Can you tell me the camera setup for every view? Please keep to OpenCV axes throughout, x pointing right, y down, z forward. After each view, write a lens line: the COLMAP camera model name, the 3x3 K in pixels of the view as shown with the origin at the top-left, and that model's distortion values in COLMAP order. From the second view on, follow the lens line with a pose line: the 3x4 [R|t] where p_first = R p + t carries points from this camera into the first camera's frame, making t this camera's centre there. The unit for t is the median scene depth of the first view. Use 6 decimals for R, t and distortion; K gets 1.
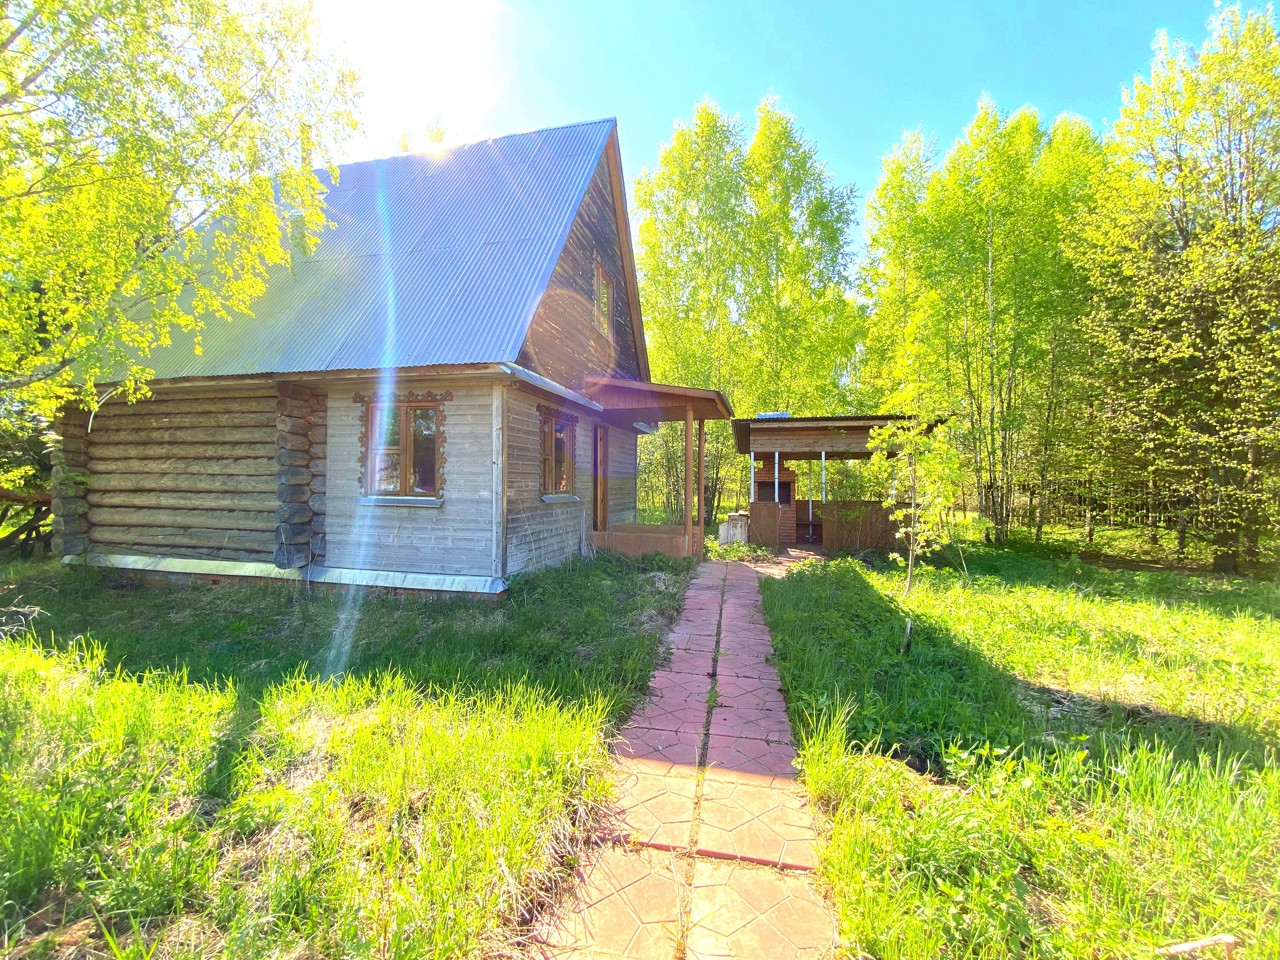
lens RADIAL K [[509.9, 0, 635.2], [0, 509.9, 473.3], [0, 0, 1]] dist [-0.001541, -0.000090]
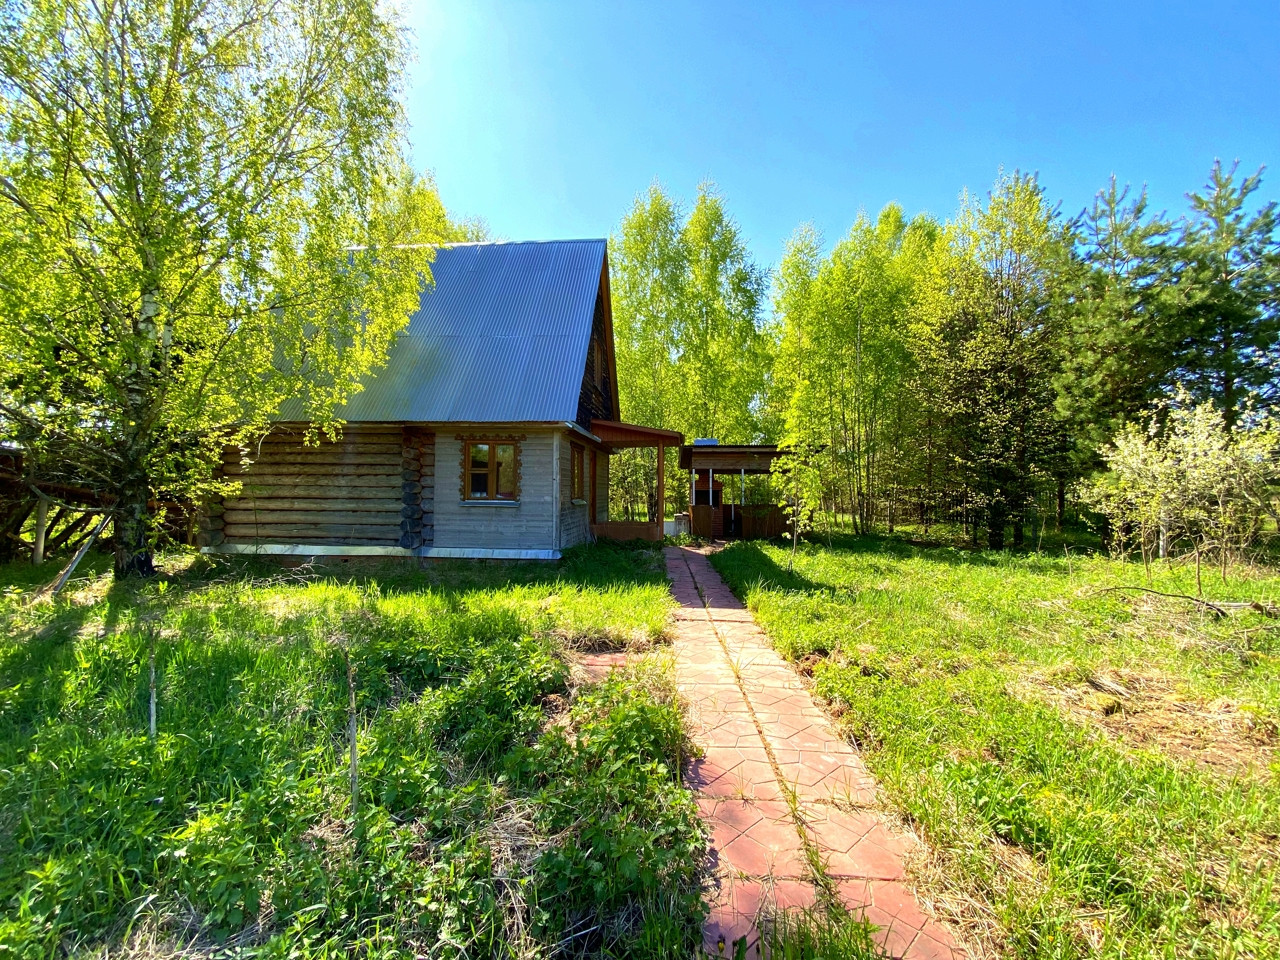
lens RADIAL K [[517.0, 0, 638.6], [0, 517.0, 477.0], [0, 0, 1]] dist [0.028304, -0.026473]
pose [[0.987199, 0.003306, 0.159462, -0.188761], [-0.001874, 0.999957, -0.009126, -0.009794], [-0.159485, 0.008710, 0.987162, -0.469041]]
